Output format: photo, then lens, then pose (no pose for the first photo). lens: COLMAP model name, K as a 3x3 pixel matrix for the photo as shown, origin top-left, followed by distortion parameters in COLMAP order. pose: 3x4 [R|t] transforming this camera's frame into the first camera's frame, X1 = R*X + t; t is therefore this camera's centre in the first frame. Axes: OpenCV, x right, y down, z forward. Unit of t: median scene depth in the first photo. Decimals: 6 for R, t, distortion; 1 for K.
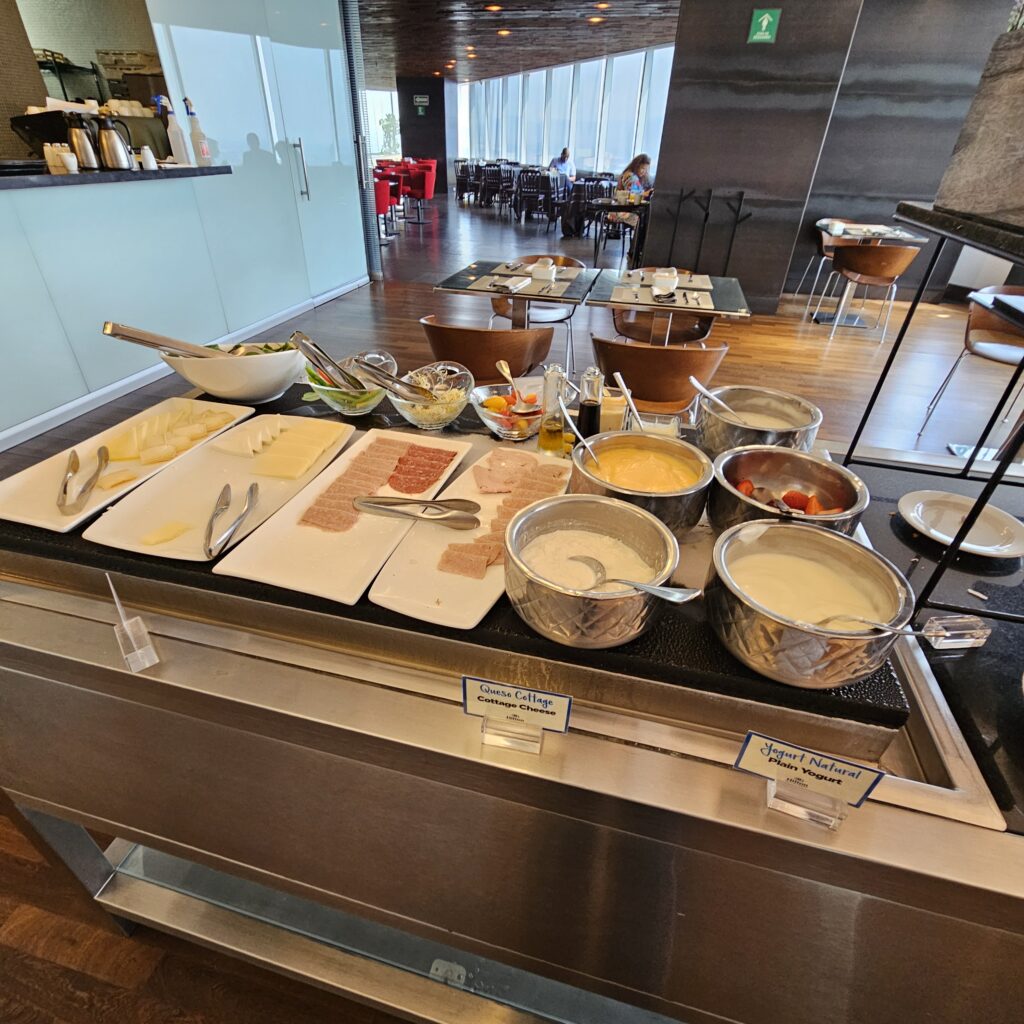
lens RADIAL K [[560.8, 0, 512.0], [0, 560.8, 512.0], [0, 0, 1]] dist [0.000263, -0.000533]
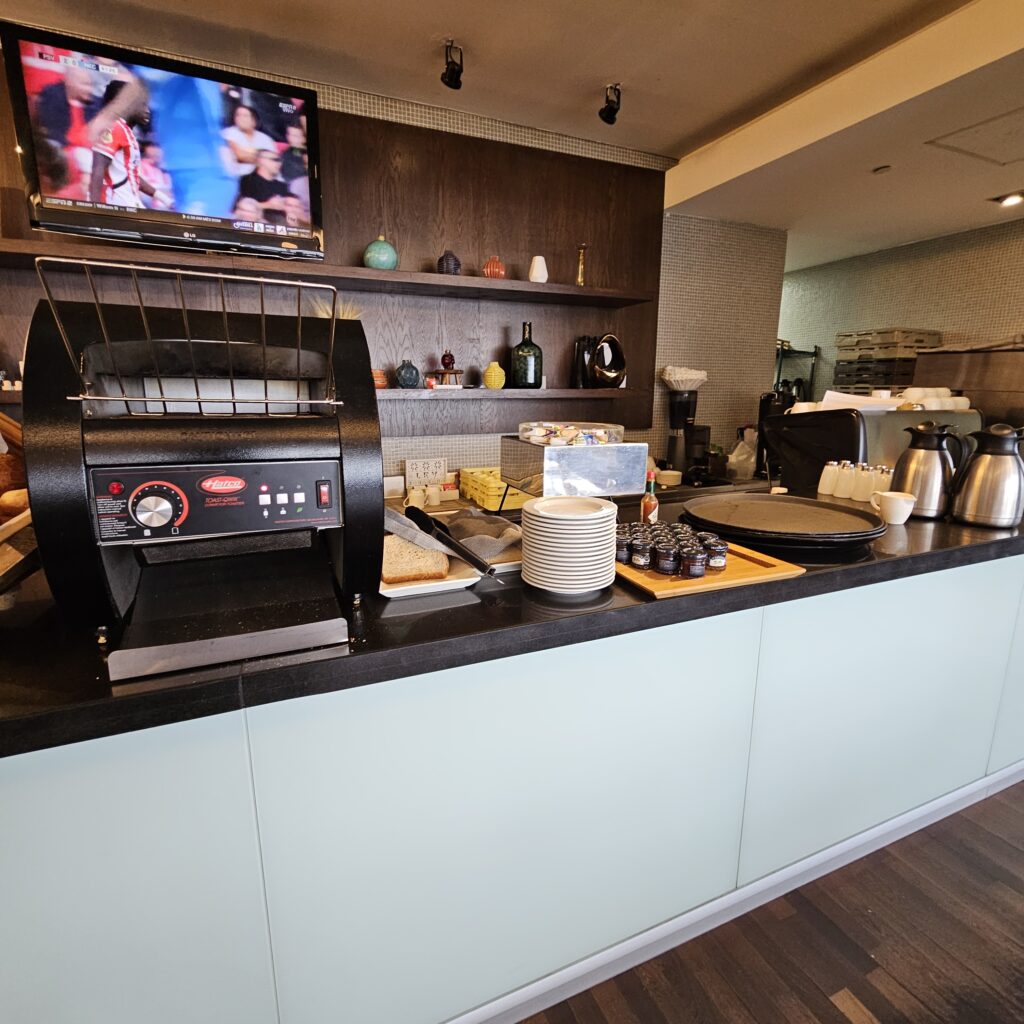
lens RADIAL K [[560.8, 0, 512.0], [0, 560.8, 512.0], [0, 0, 1]] dist [0.000263, -0.000533]
pose [[0.612292, 0.141791, -0.777813, -0.457953], [-0.423821, 0.889360, -0.171506, -0.293788], [0.667438, 0.434666, 0.604642, 0.352879]]
